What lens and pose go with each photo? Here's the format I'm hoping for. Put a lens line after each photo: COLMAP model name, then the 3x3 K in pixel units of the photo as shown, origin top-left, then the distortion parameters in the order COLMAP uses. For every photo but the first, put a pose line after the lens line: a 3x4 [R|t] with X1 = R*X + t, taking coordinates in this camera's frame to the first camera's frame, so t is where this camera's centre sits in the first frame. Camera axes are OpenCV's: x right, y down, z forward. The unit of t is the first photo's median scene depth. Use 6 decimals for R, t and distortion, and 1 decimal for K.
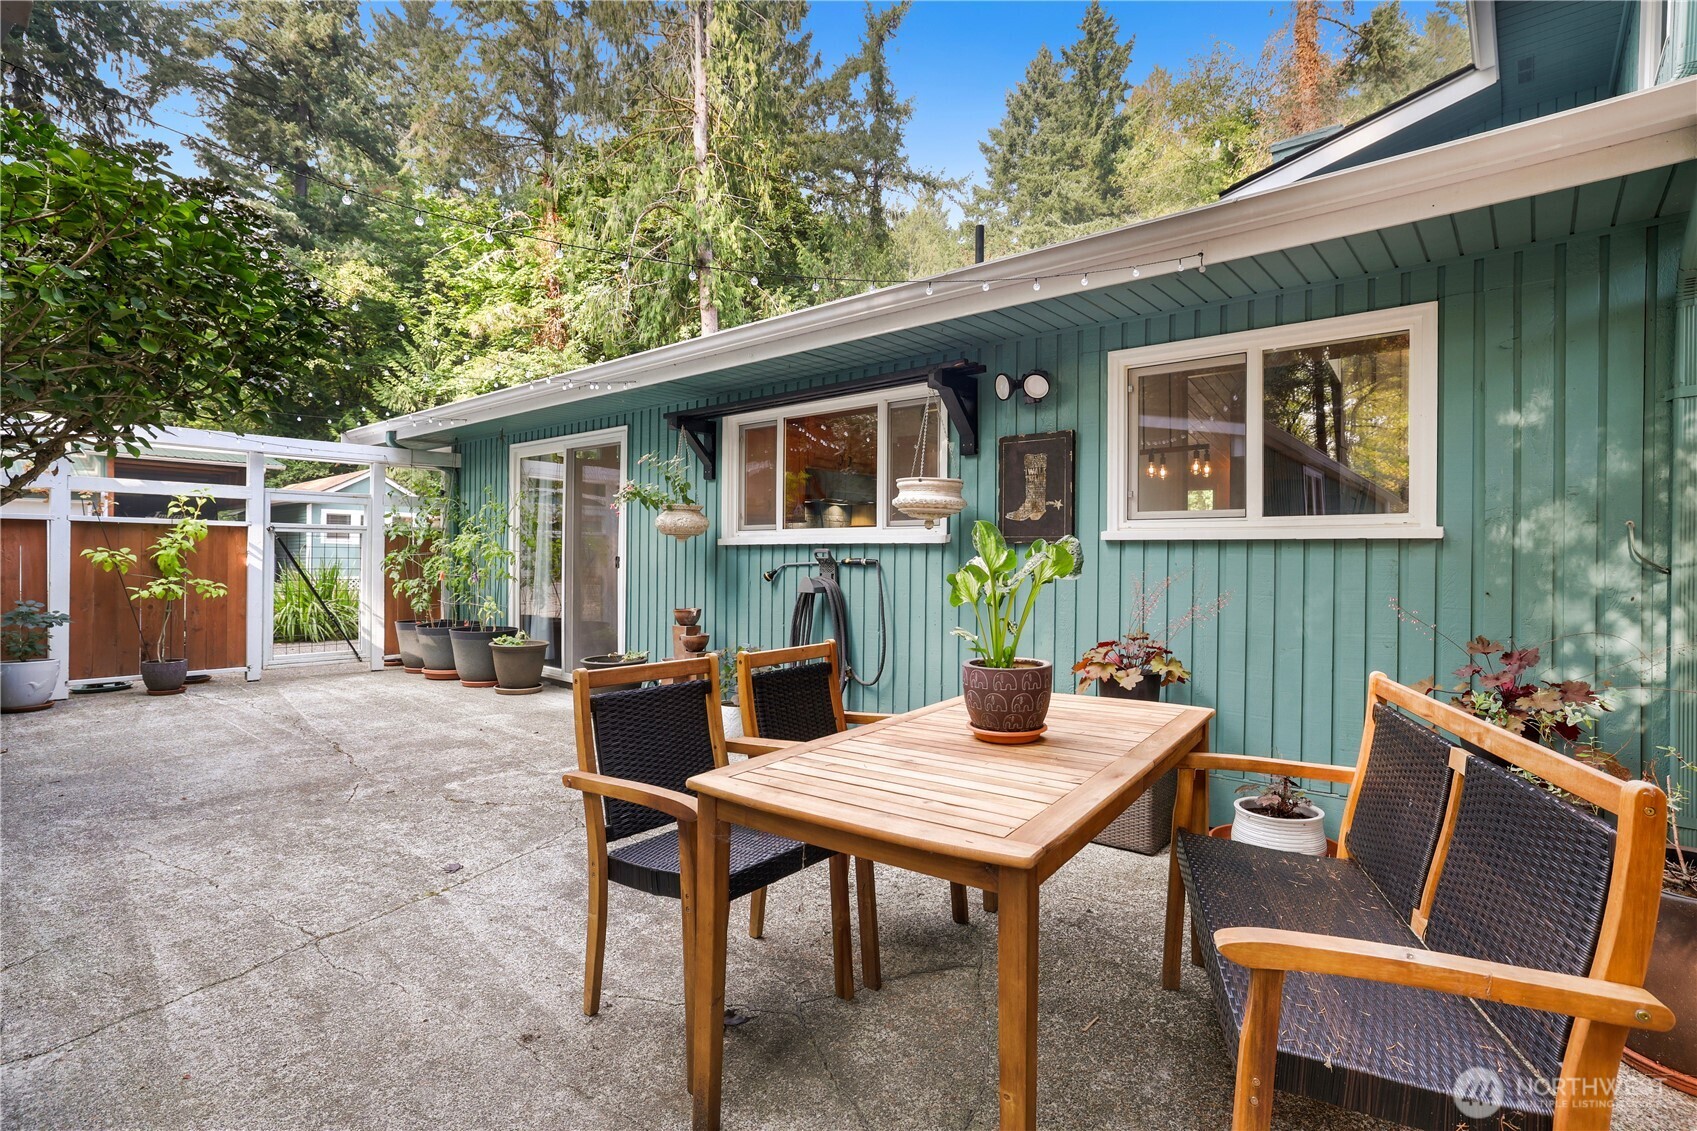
lens RADIAL K [[825.4, 0, 870.3], [0, 825.4, 558.9], [0, 0, 1]] dist [-0.017289, 0.002099]
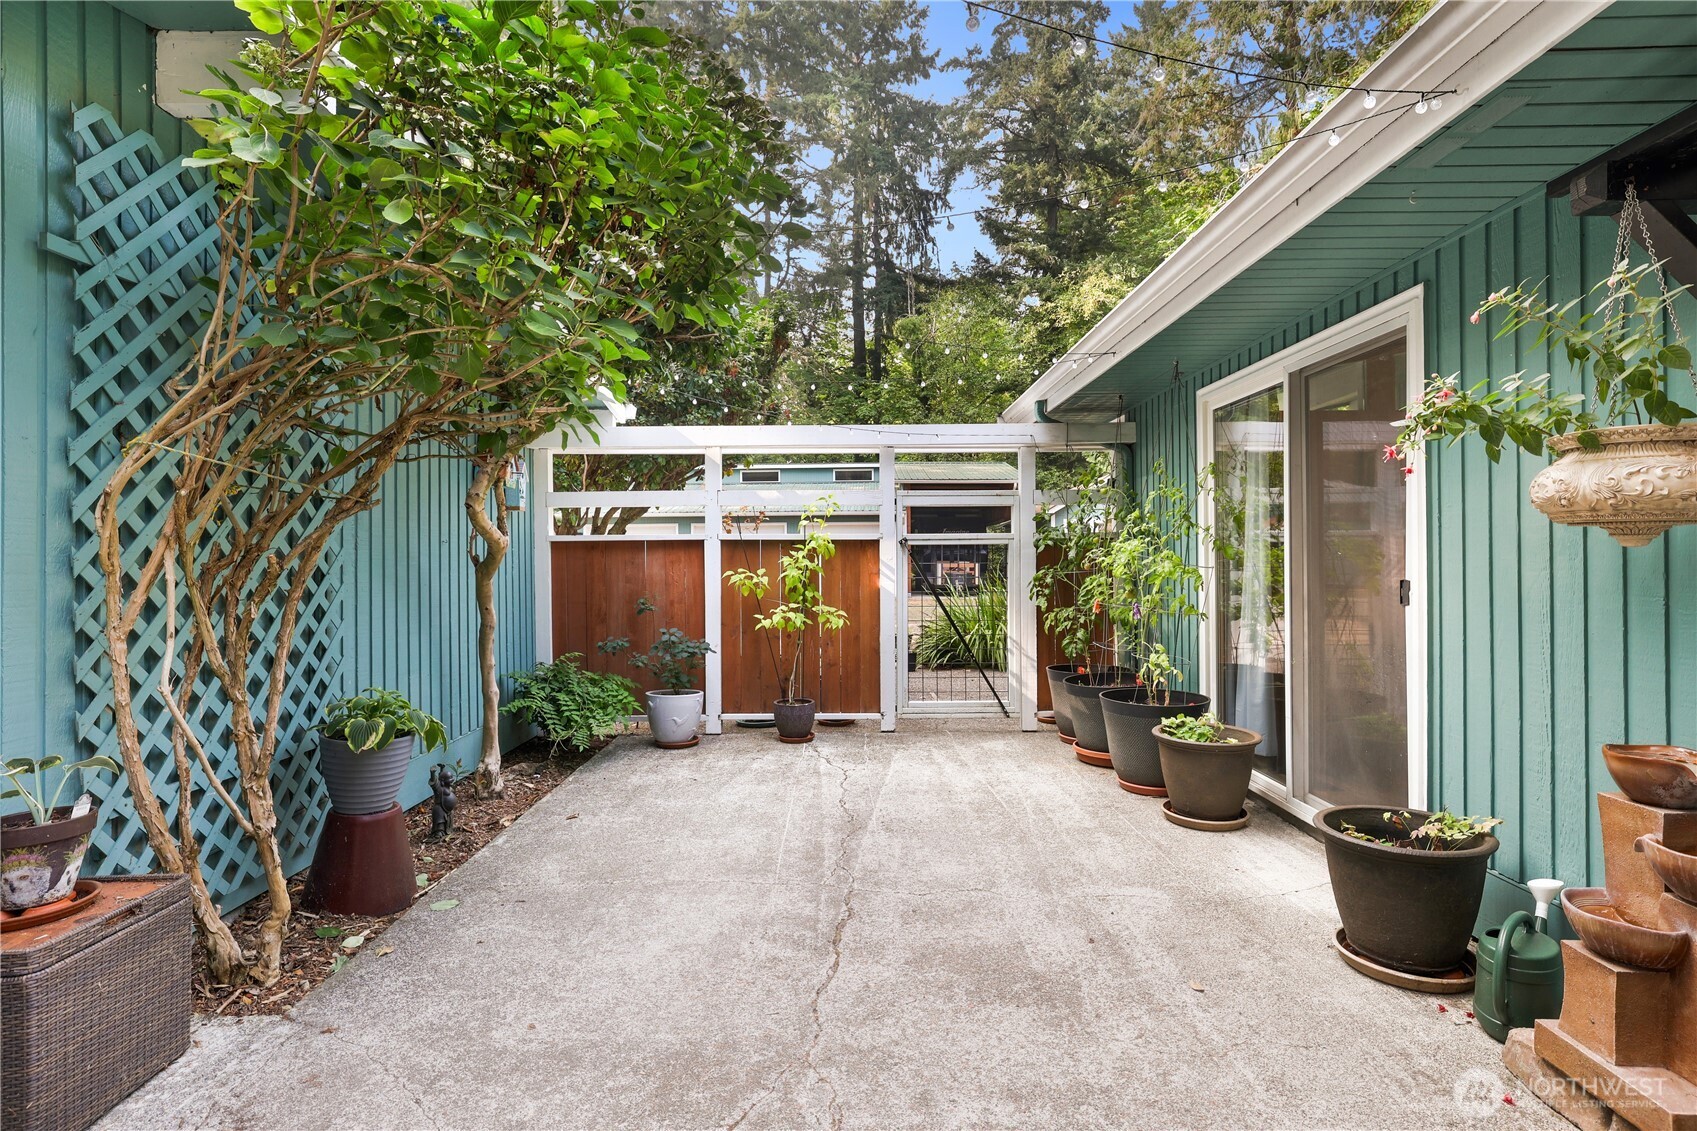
lens RADIAL K [[825.4, 0, 870.3], [0, 825.4, 558.9], [0, 0, 1]] dist [-0.017289, 0.002099]
pose [[0.648511, -0.014864, -0.761060, -0.138407], [0.011561, 0.999886, -0.009677, -0.012035], [0.761117, -0.002523, 0.648610, 0.435014]]
